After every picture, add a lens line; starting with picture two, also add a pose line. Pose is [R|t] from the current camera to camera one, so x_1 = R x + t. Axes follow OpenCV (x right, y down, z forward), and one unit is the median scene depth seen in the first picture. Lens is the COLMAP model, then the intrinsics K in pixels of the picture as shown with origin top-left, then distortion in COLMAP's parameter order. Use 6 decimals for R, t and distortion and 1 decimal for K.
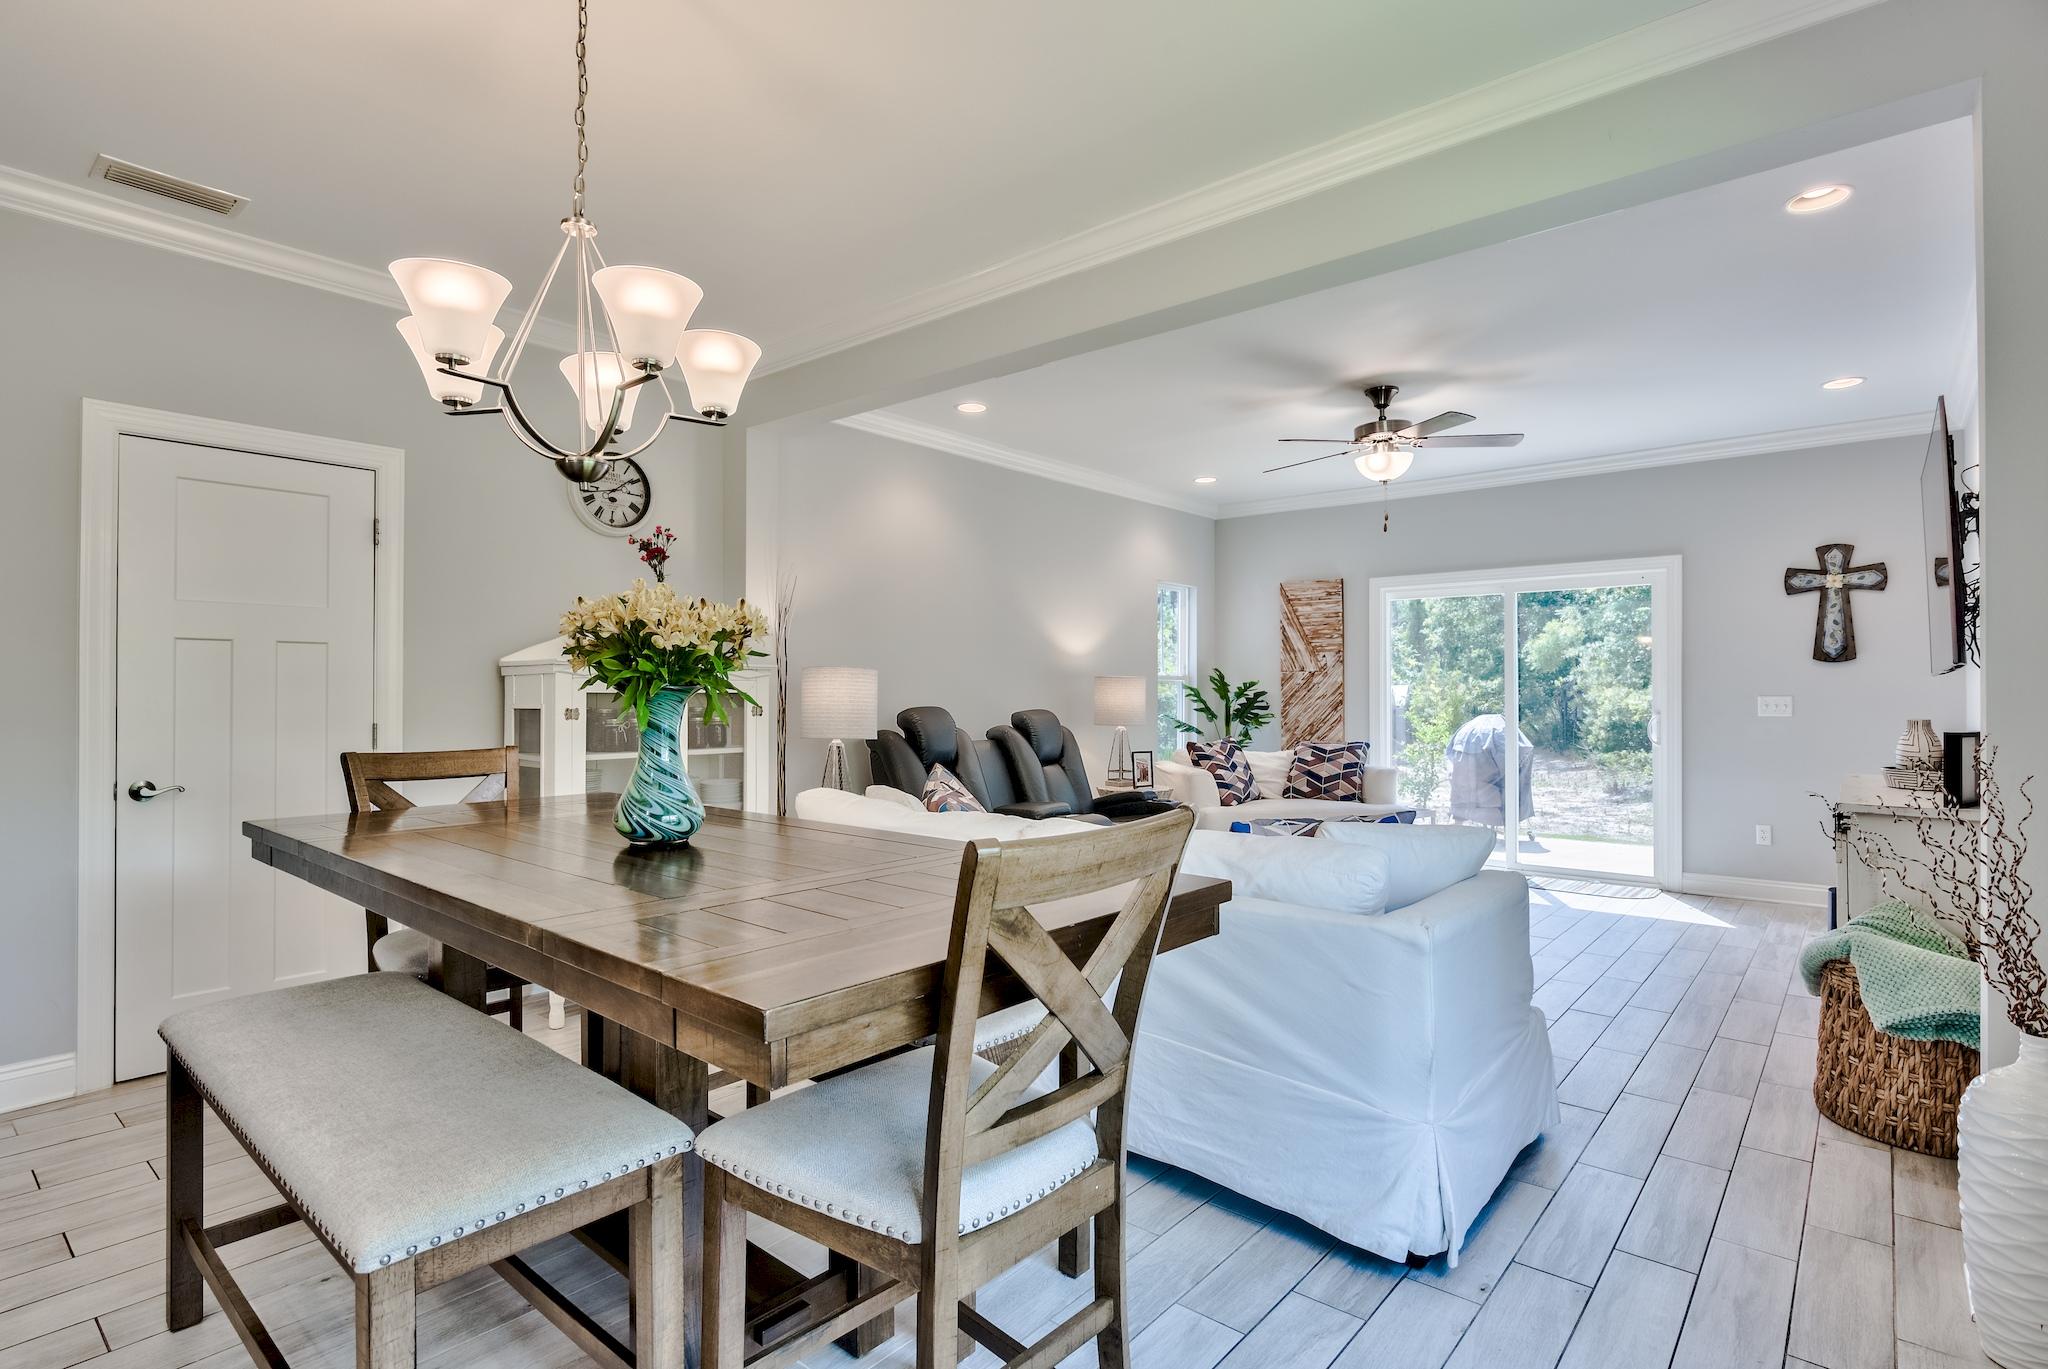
lens RADIAL K [[1012.7, 0, 1010.9], [0, 1012.7, 692.1], [0, 0, 1]] dist [-0.017108, 0.004024]
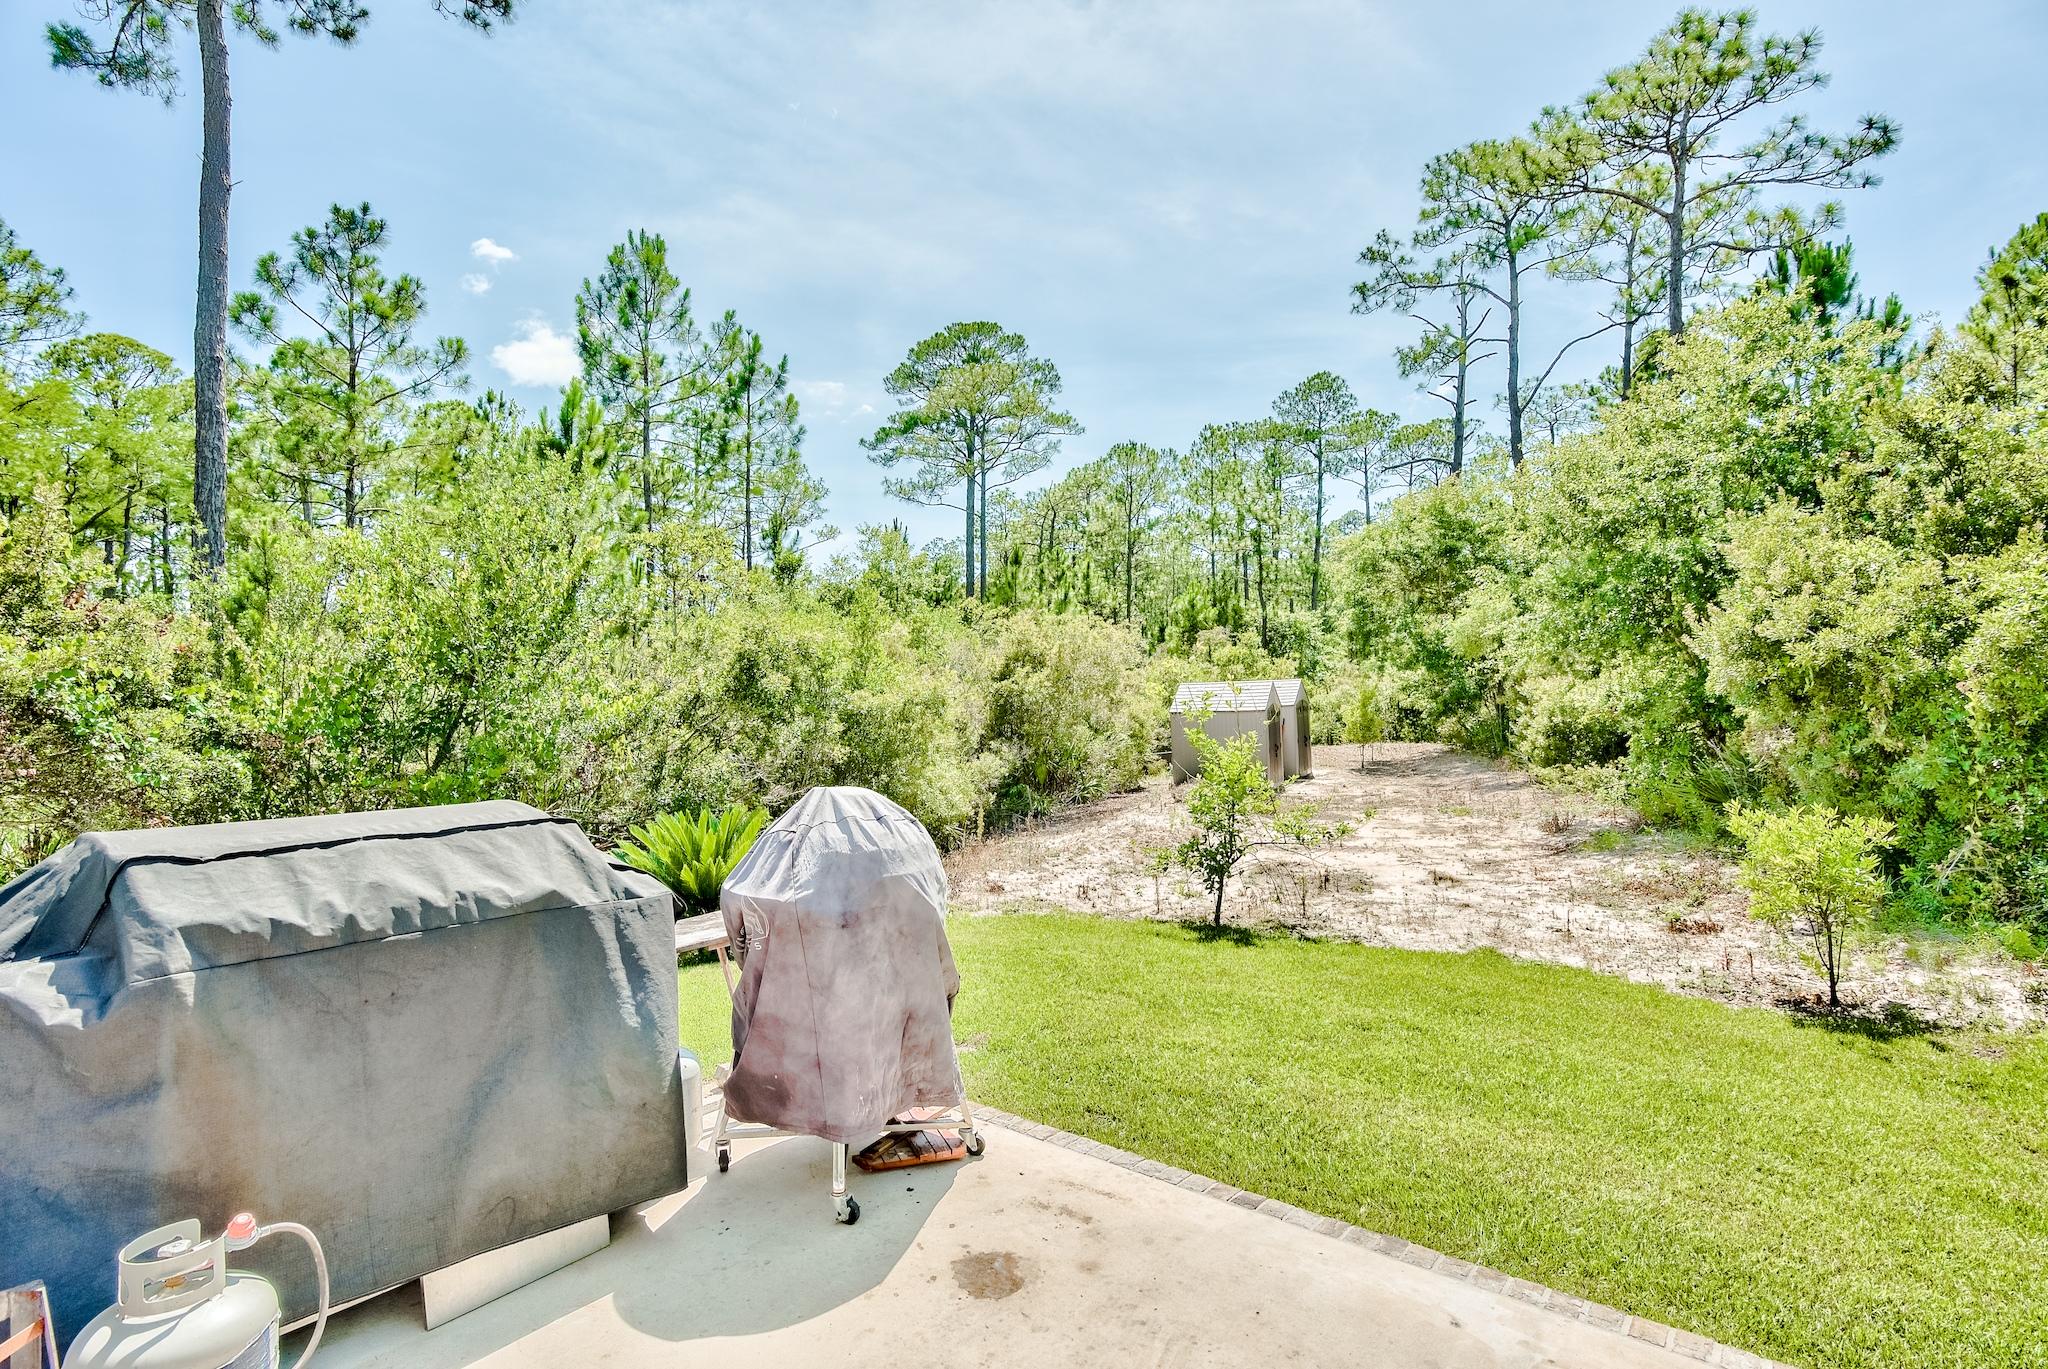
lens RADIAL K [[1012.7, 0, 981.1], [0, 1012.7, 684.5], [0, 0, 1]] dist [-0.017108, 0.004024]
pose [[0.999750, -0.020384, 0.009177, 0.167374], [0.020442, 0.999771, -0.006354, -0.003054], [-0.009045, 0.006540, 0.999938, 0.258634]]
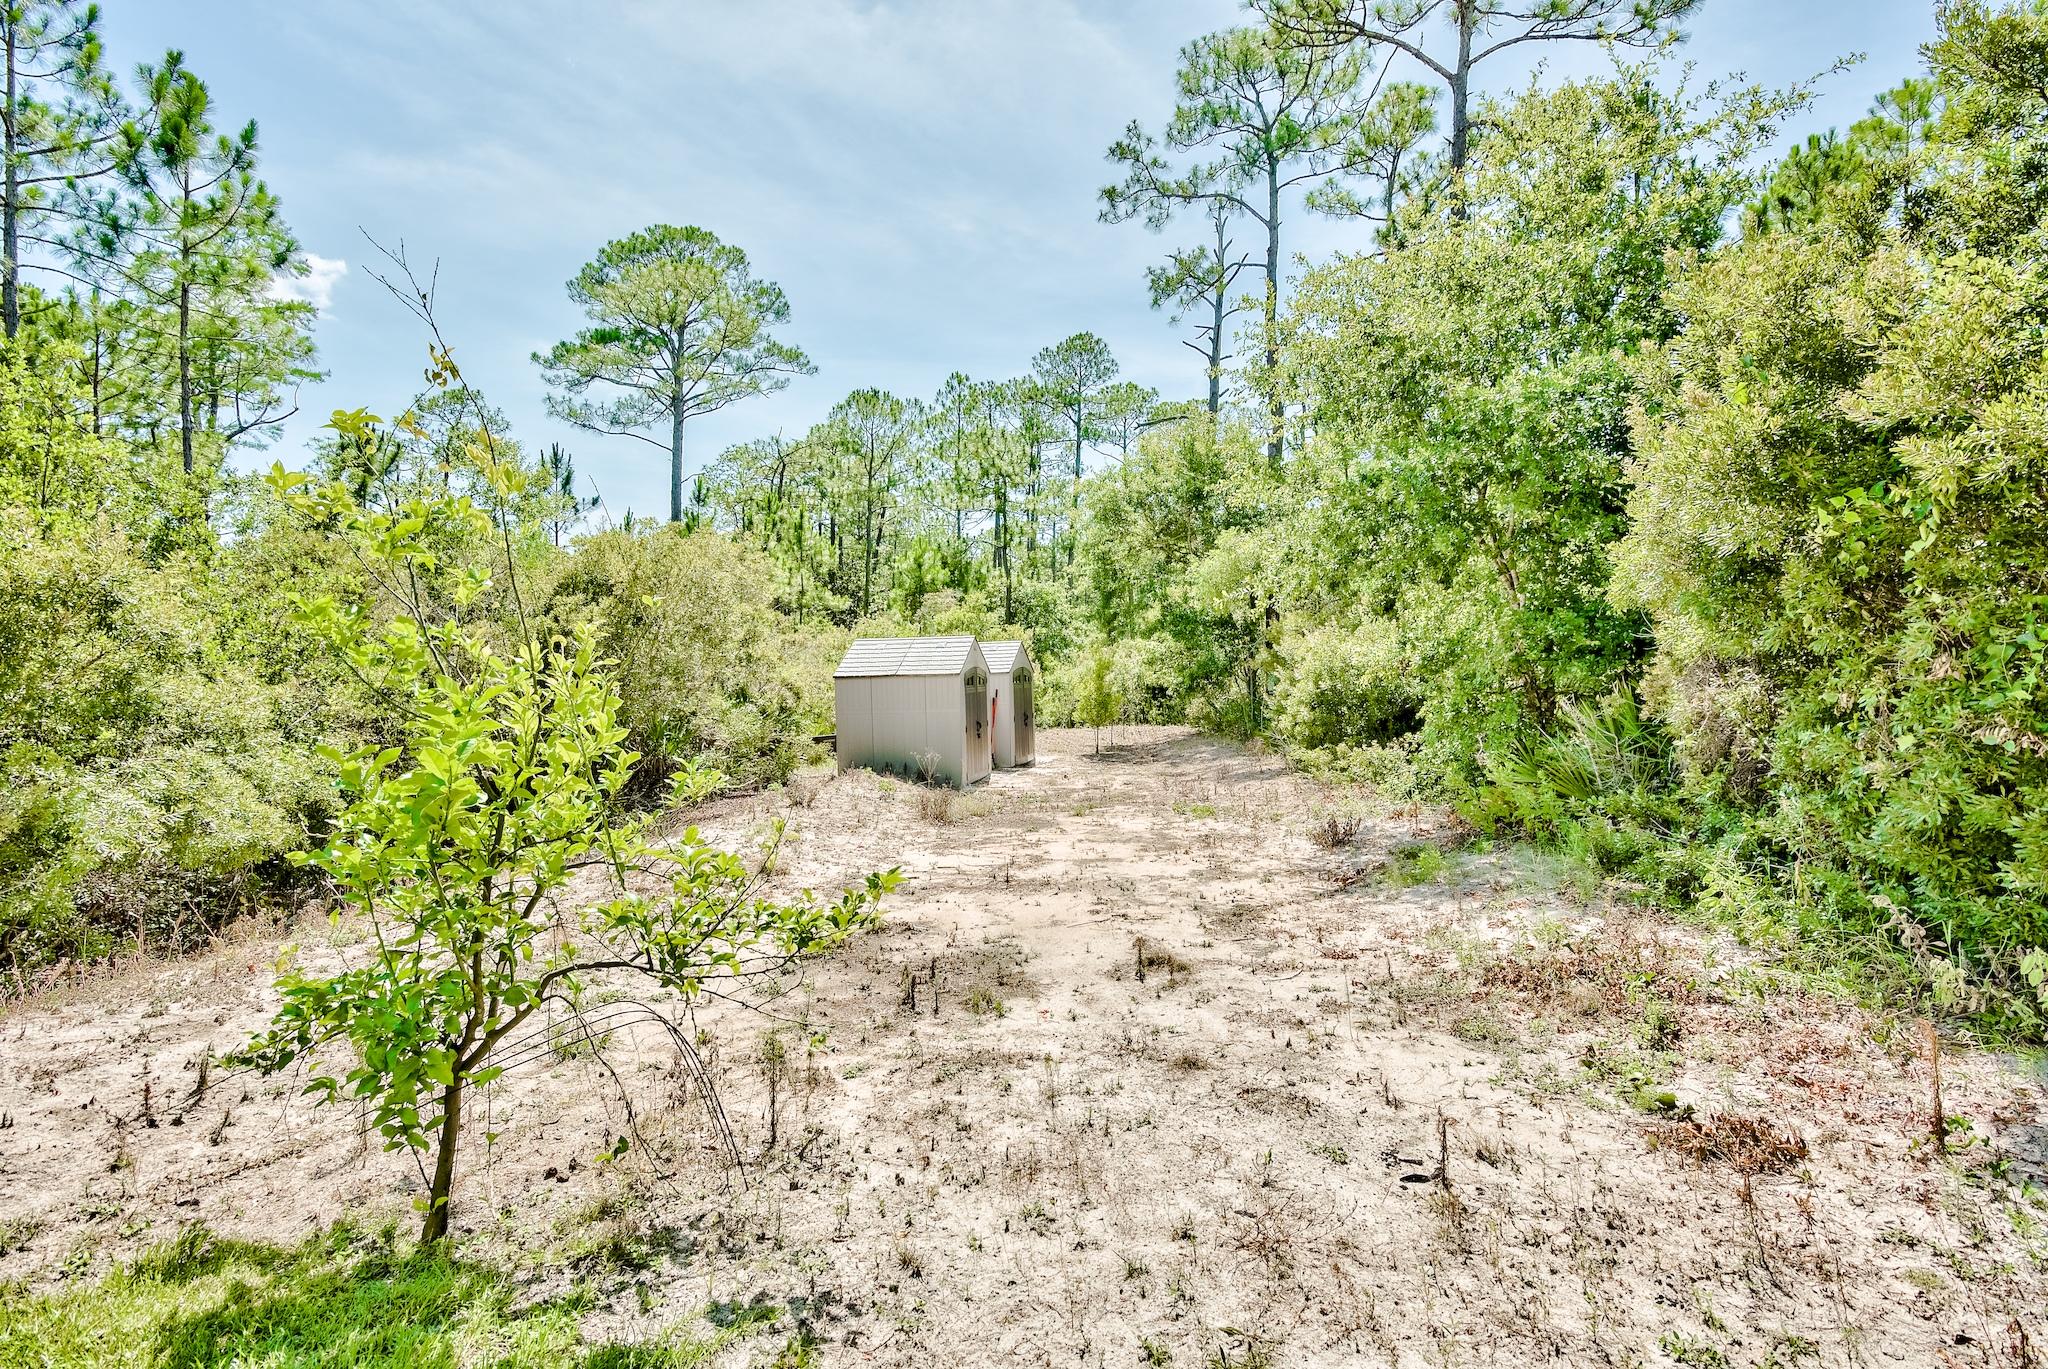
lens RADIAL K [[1012.7, 0, 1023.4], [0, 1012.7, 684.1], [0, 0, 1]] dist [-0.017108, 0.004024]
pose [[0.964789, -0.009238, 0.262861, 0.287253], [0.007983, 0.999951, 0.005839, 0.020640], [-0.262902, -0.003535, 0.964816, 0.494934]]
